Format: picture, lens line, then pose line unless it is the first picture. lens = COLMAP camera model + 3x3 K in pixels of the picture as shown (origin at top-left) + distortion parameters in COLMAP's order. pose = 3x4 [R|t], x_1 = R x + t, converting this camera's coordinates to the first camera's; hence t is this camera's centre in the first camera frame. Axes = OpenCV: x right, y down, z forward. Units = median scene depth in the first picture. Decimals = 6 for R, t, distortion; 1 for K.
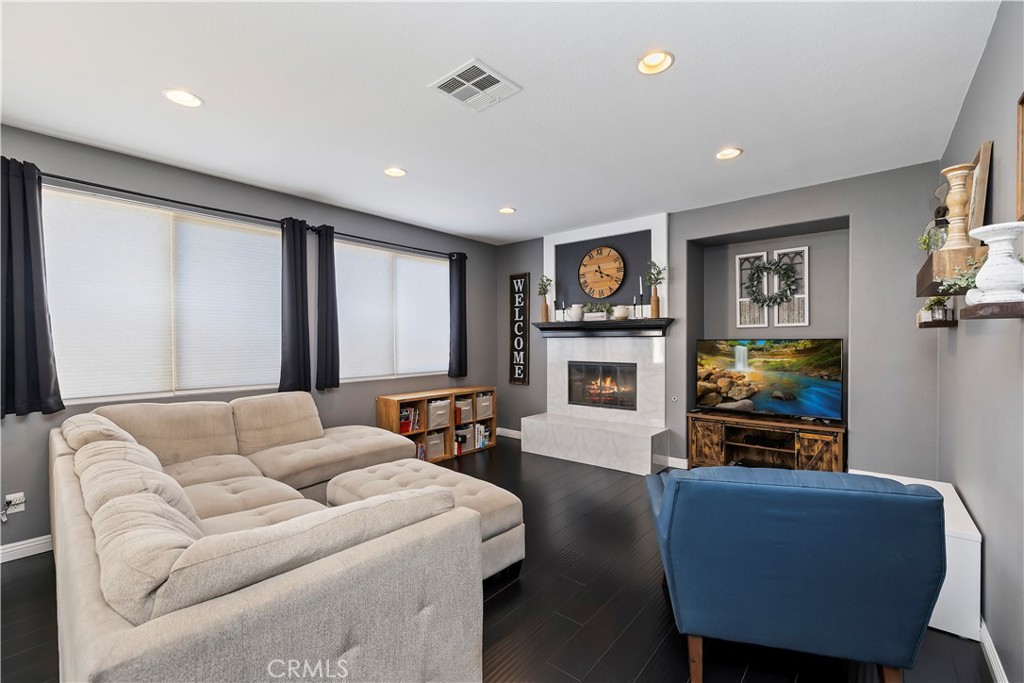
lens RADIAL K [[432.9, 0, 513.1], [0, 432.9, 345.9], [0, 0, 1]] dist [0.002180, 0.000092]
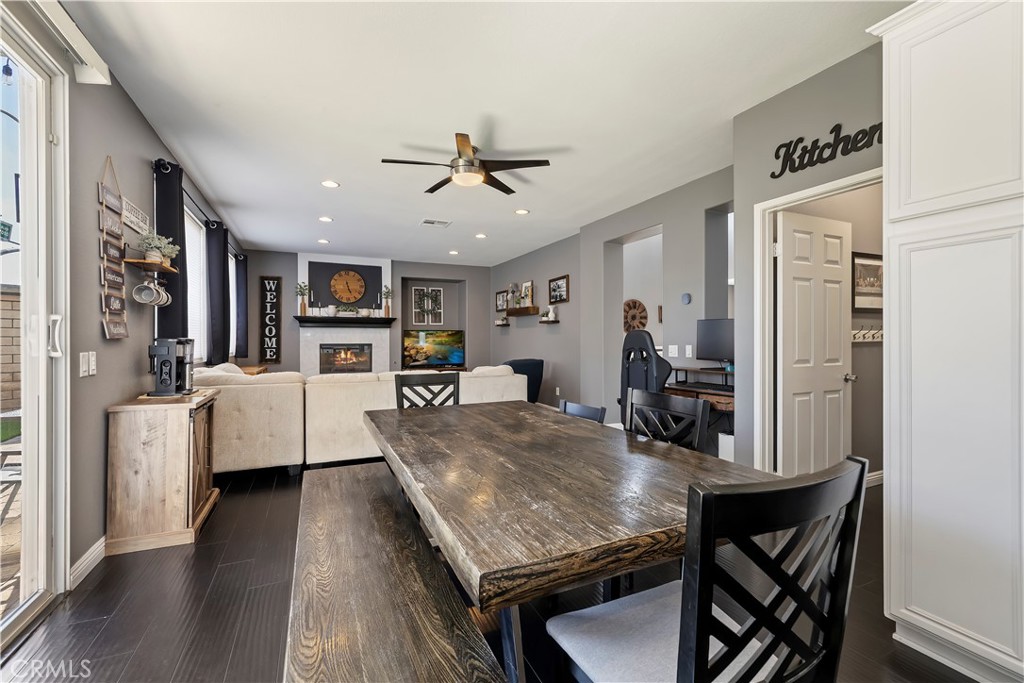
lens RADIAL K [[430.7, 0, 511.1], [0, 430.7, 339.1], [0, 0, 1]] dist [0.002484, 0.000385]
pose [[0.415511, -0.000612, 0.909588, -0.946690], [0.013533, 0.999893, -0.005510, 0.037635], [-0.909487, 0.014599, 0.415475, -0.181157]]
